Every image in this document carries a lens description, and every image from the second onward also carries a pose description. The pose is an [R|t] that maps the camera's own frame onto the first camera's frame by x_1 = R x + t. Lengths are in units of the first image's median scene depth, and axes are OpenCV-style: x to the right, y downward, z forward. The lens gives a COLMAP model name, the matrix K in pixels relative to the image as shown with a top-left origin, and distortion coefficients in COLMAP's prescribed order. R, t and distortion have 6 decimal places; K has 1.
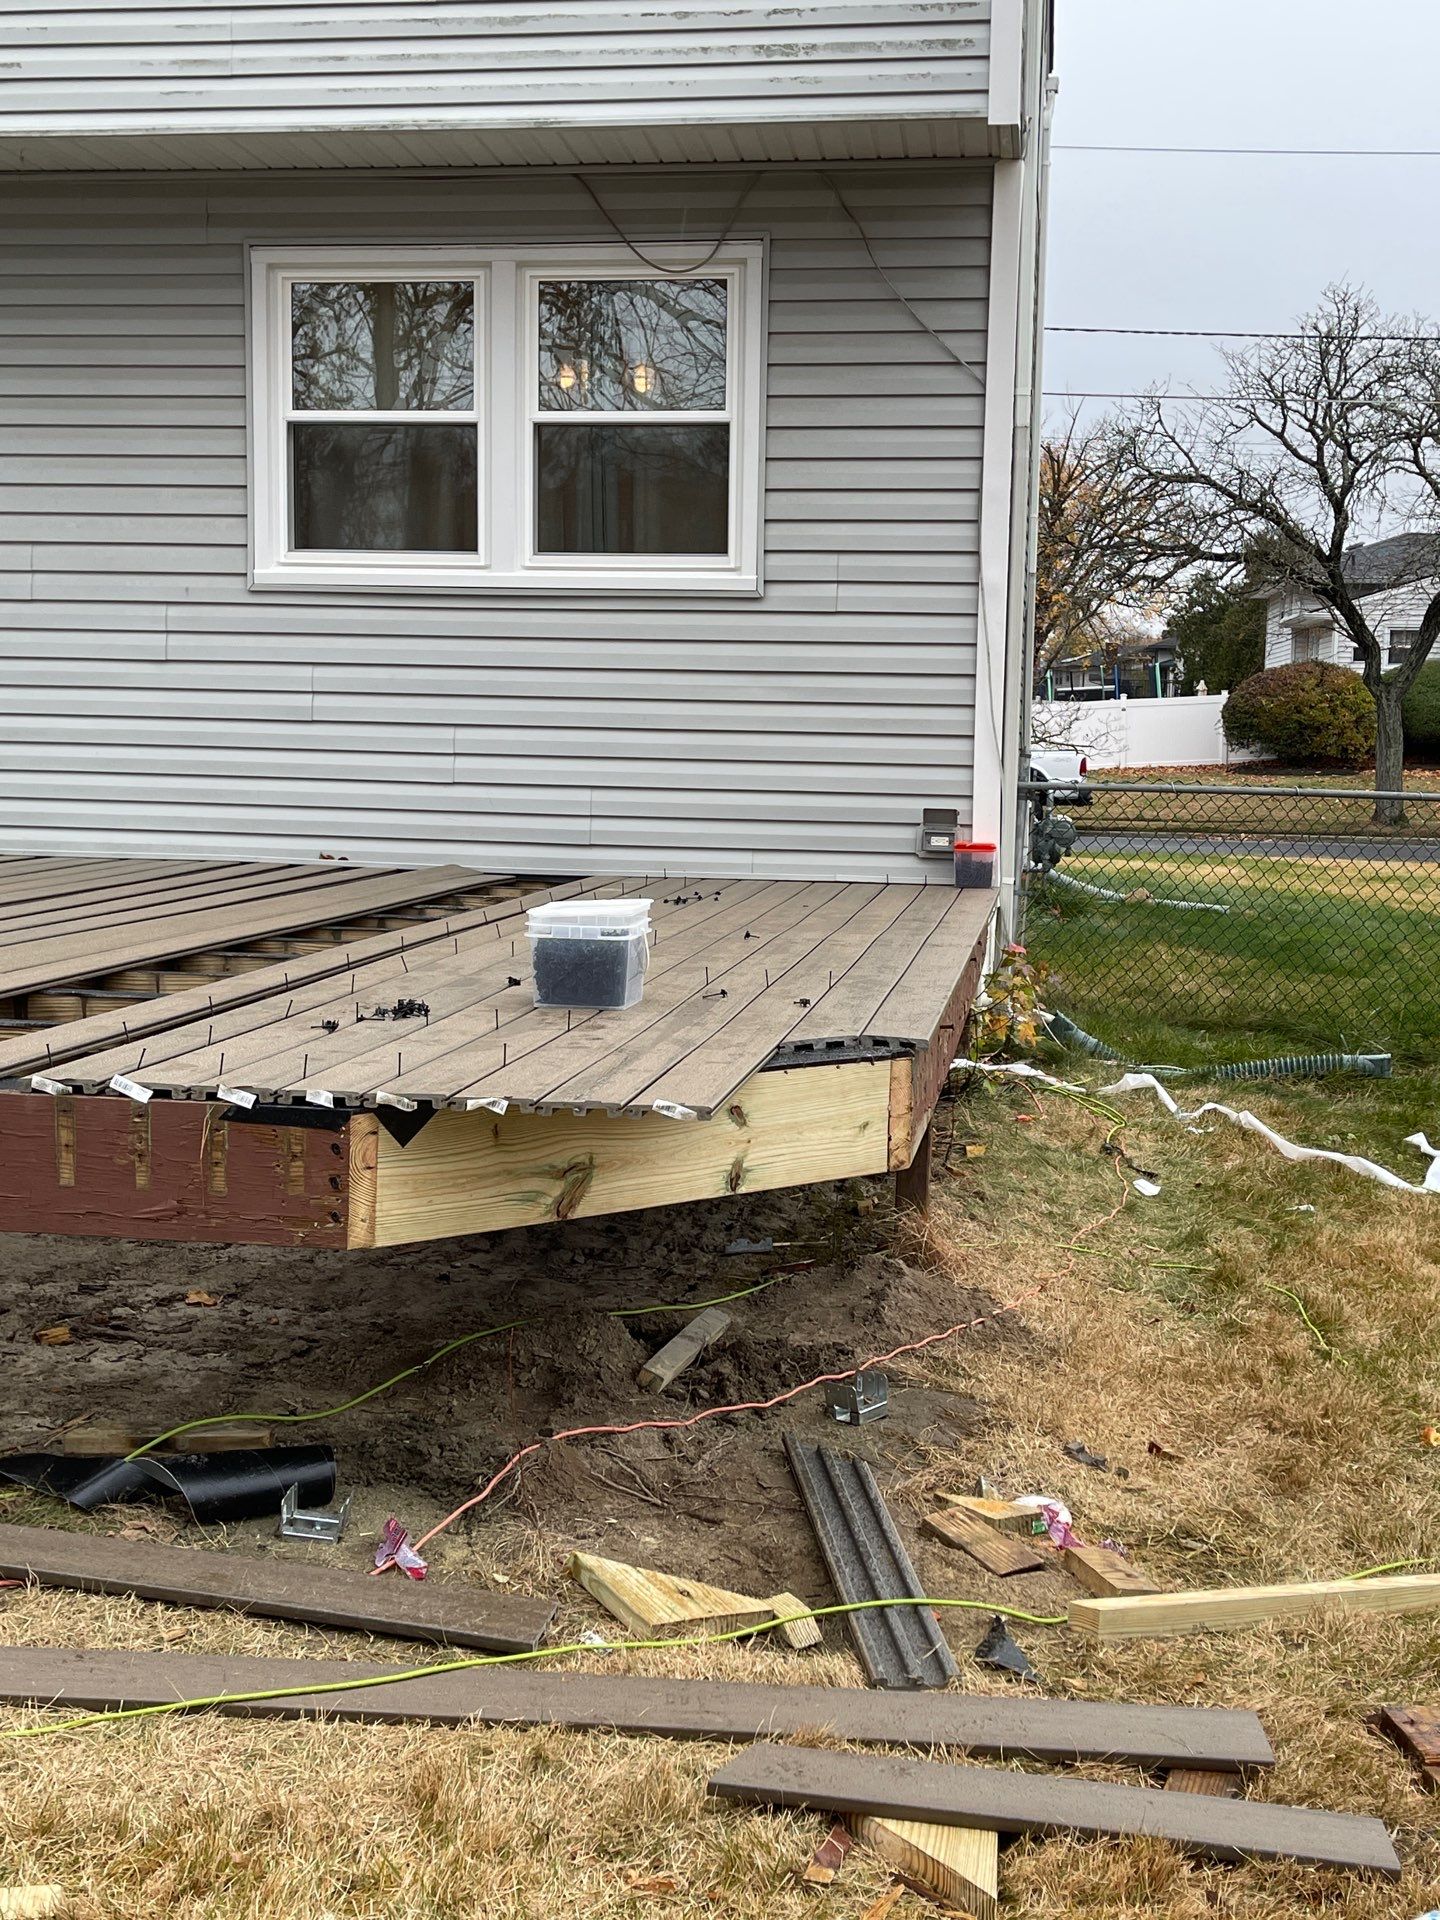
lens RADIAL K [[2119.1, 0, 701.9], [0, 2119.1, 968.4], [0, 0, 1]] dist [0.013216, 0.000000]
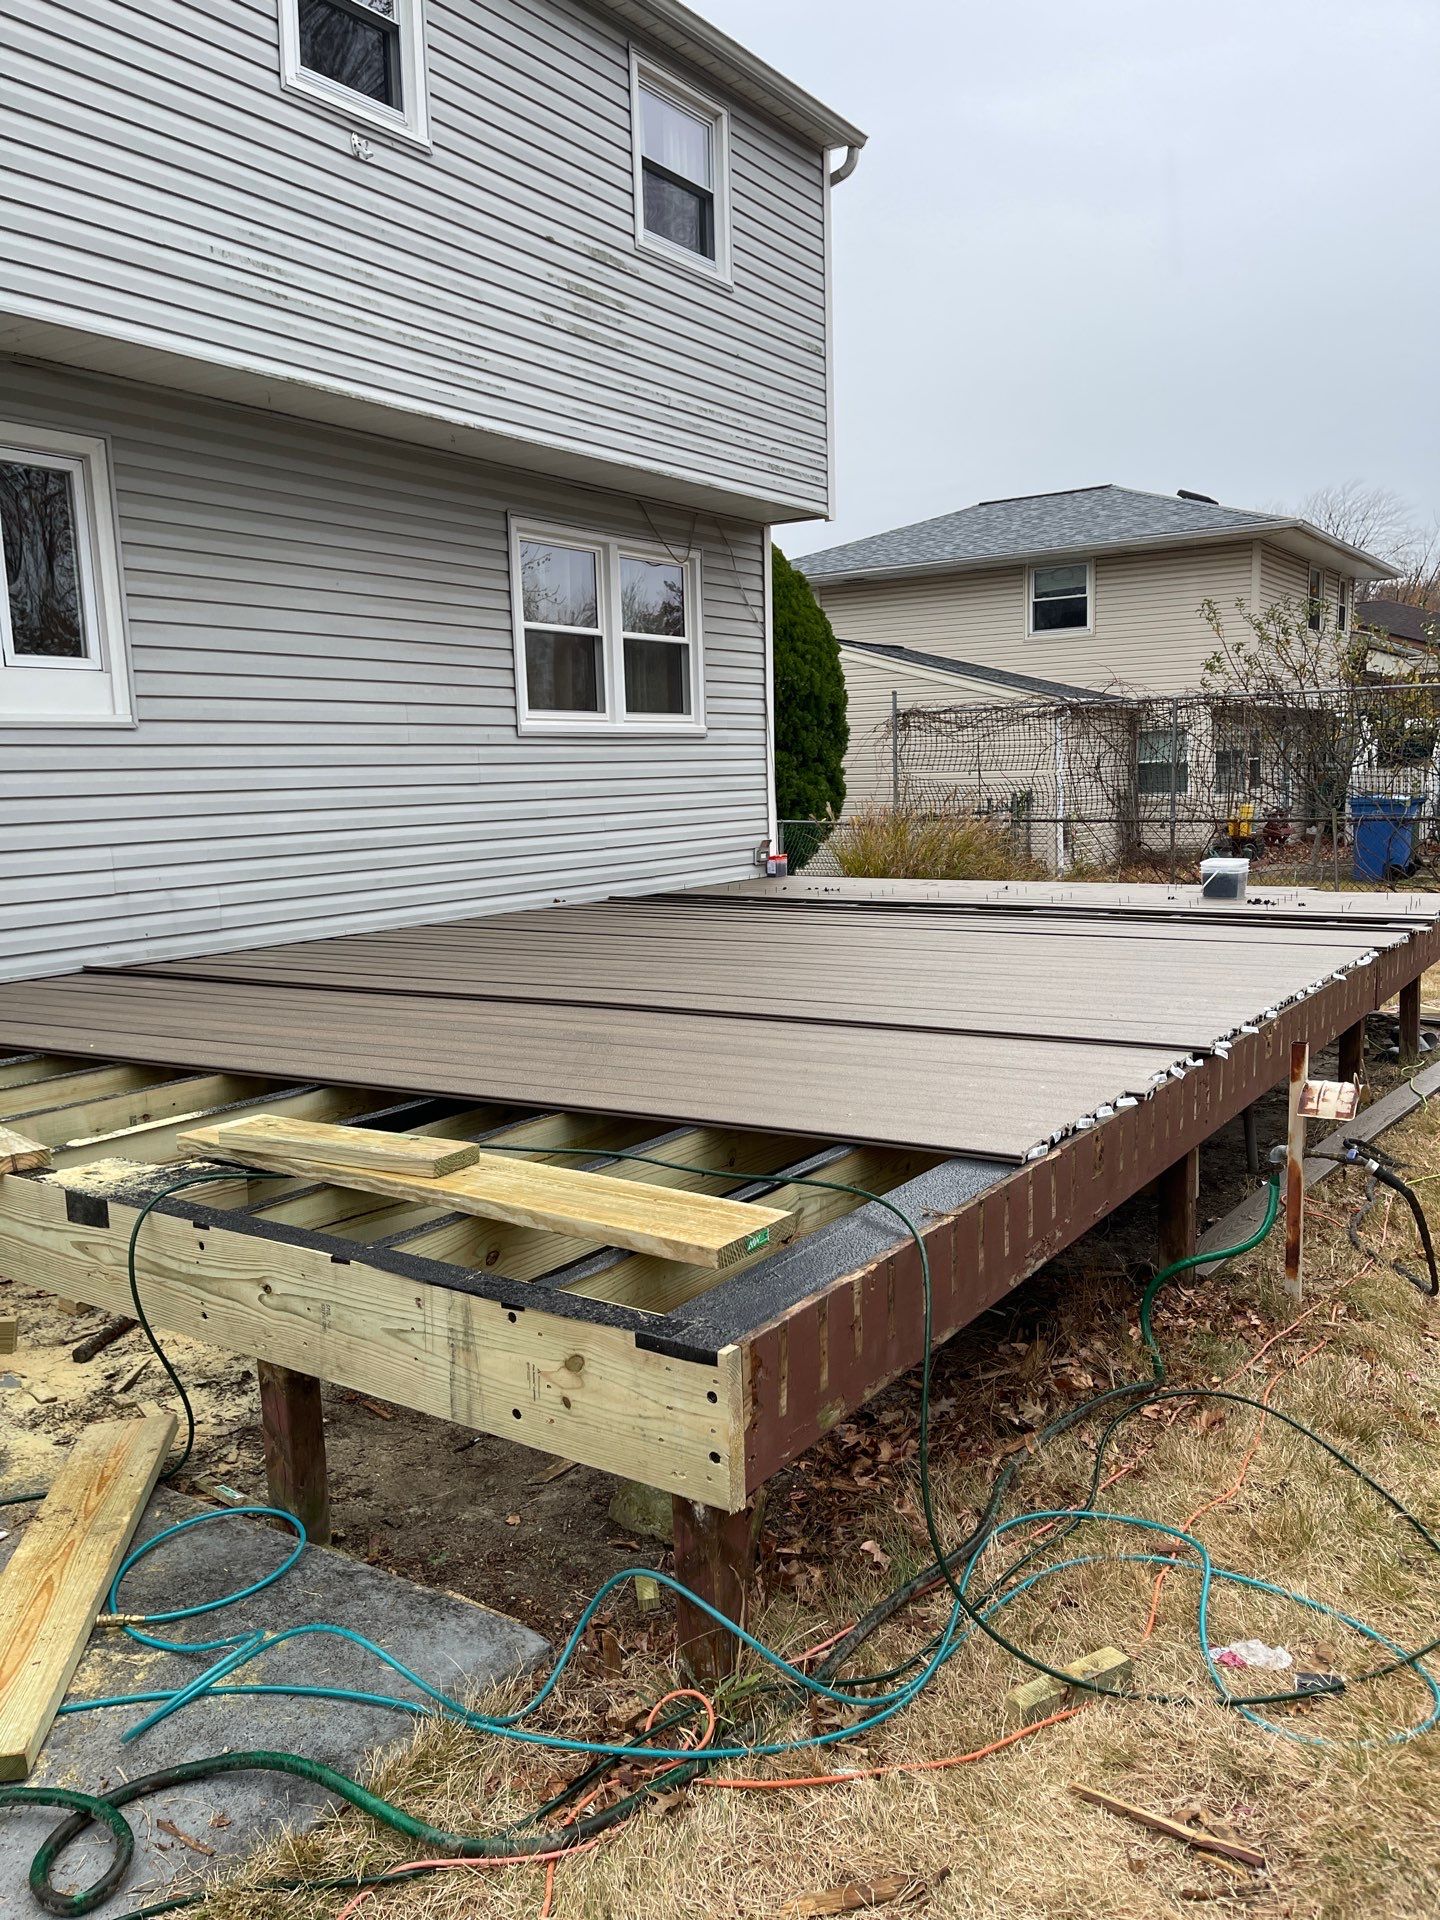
lens RADIAL K [[1453.2, 0, 718.7], [0, 1453.2, 951.7], [0, 0, 1]] dist [0.055593, -0.063048]
pose [[0.438532, -0.145029, 0.886936, -1.150819], [0.137954, 0.986060, 0.093028, -0.104061], [-0.888064, 0.081561, 0.452426, 0.410352]]
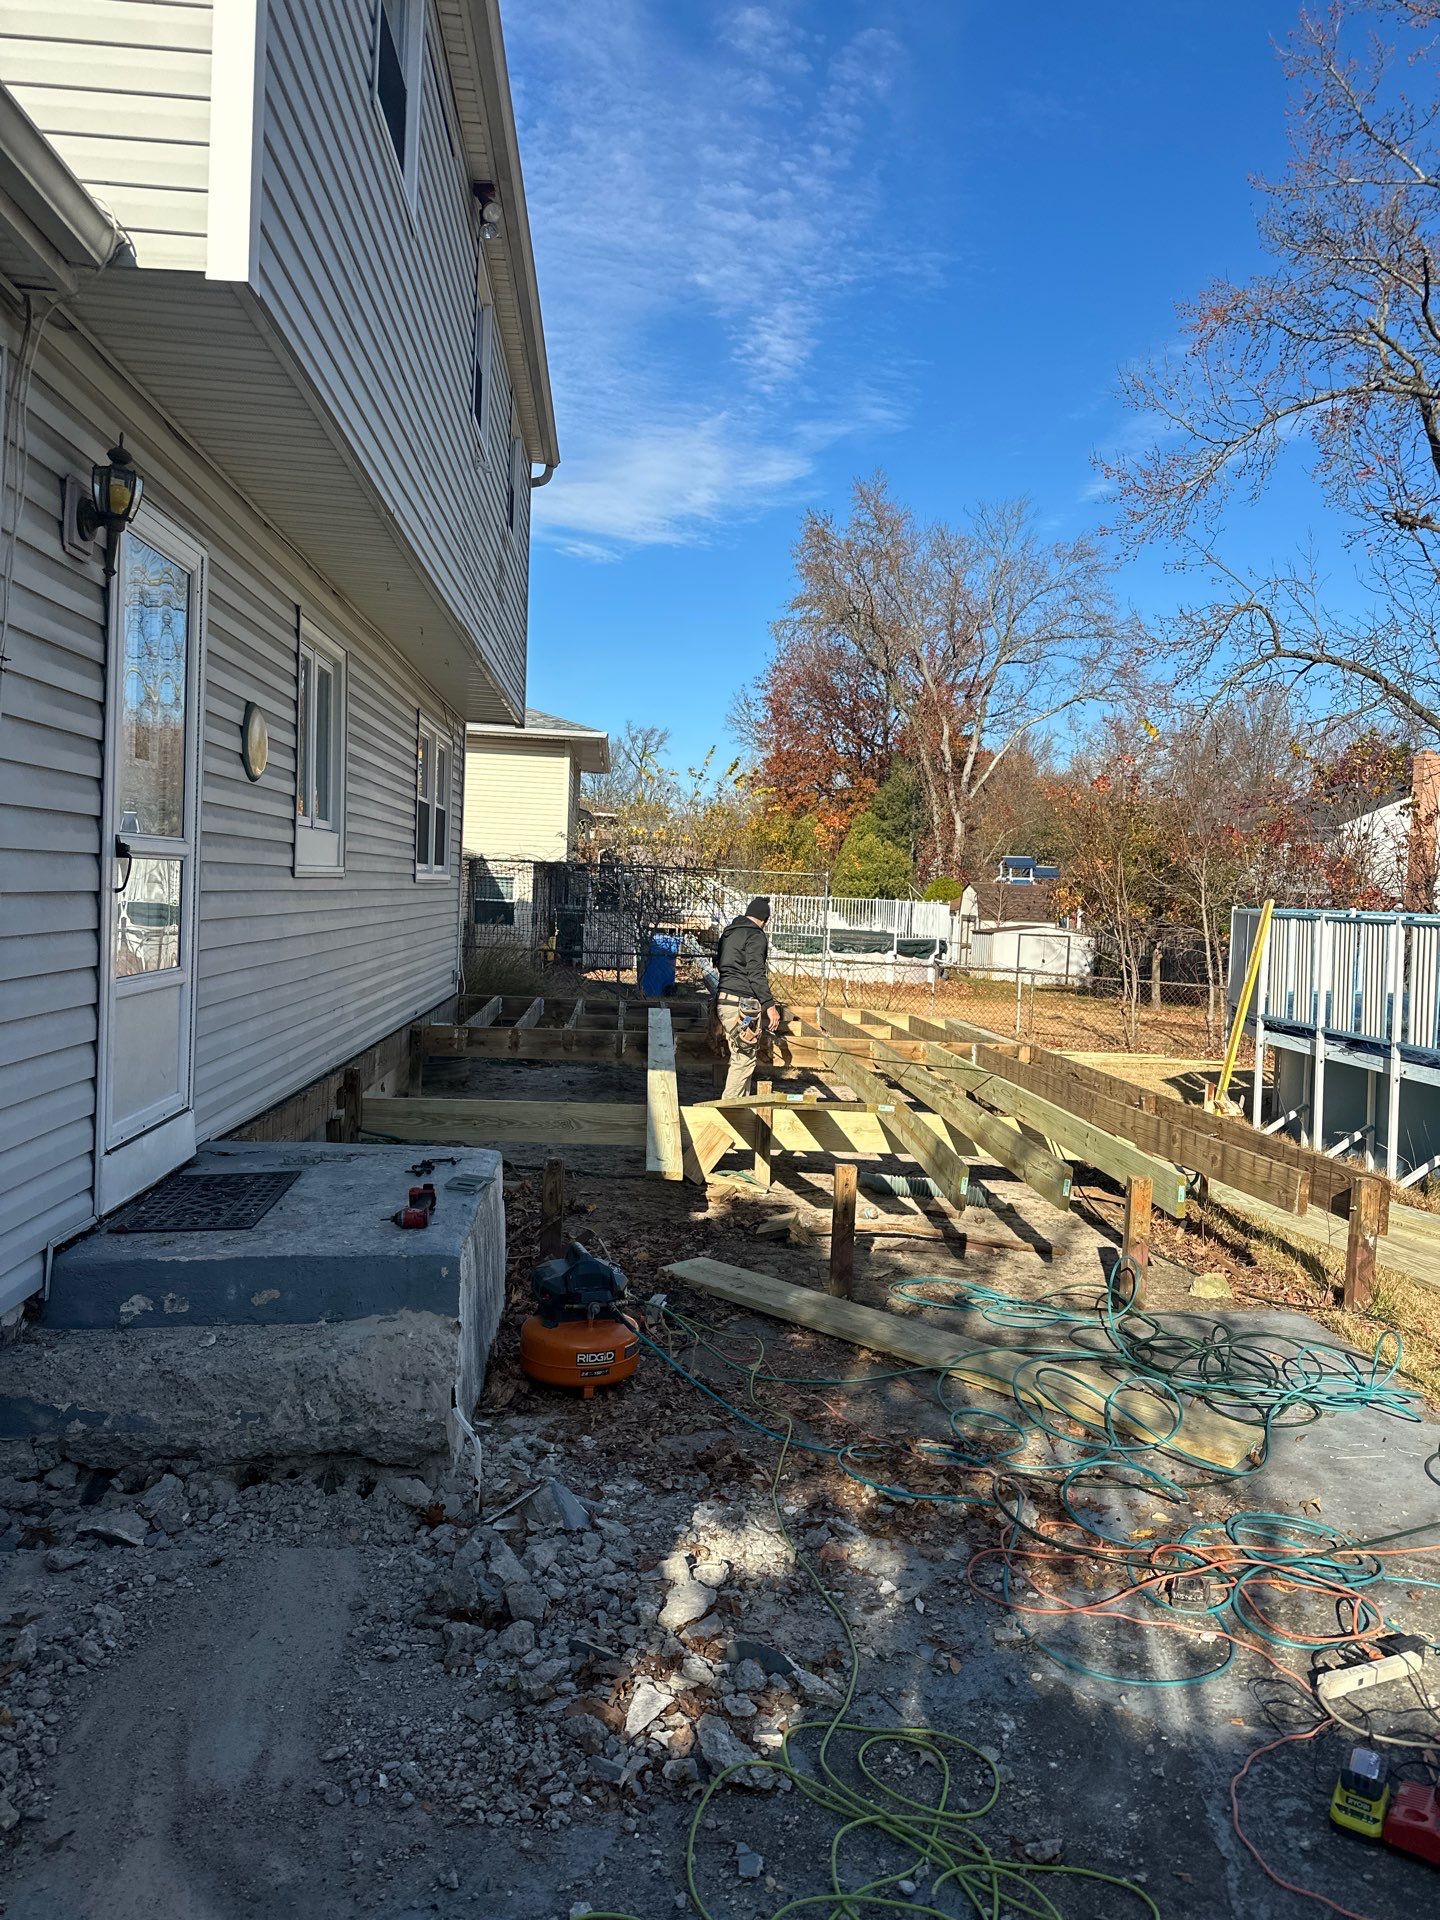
lens RADIAL K [[1345.7, 0, 716.0], [0, 1345.7, 978.6], [0, 0, 1]] dist [0.002886, -0.020292]
pose [[-0.208558, -0.092108, 0.973663, -1.526422], [0.069891, 0.991606, 0.108775, -0.212292], [-0.975510, 0.090736, -0.200370, 1.011267]]
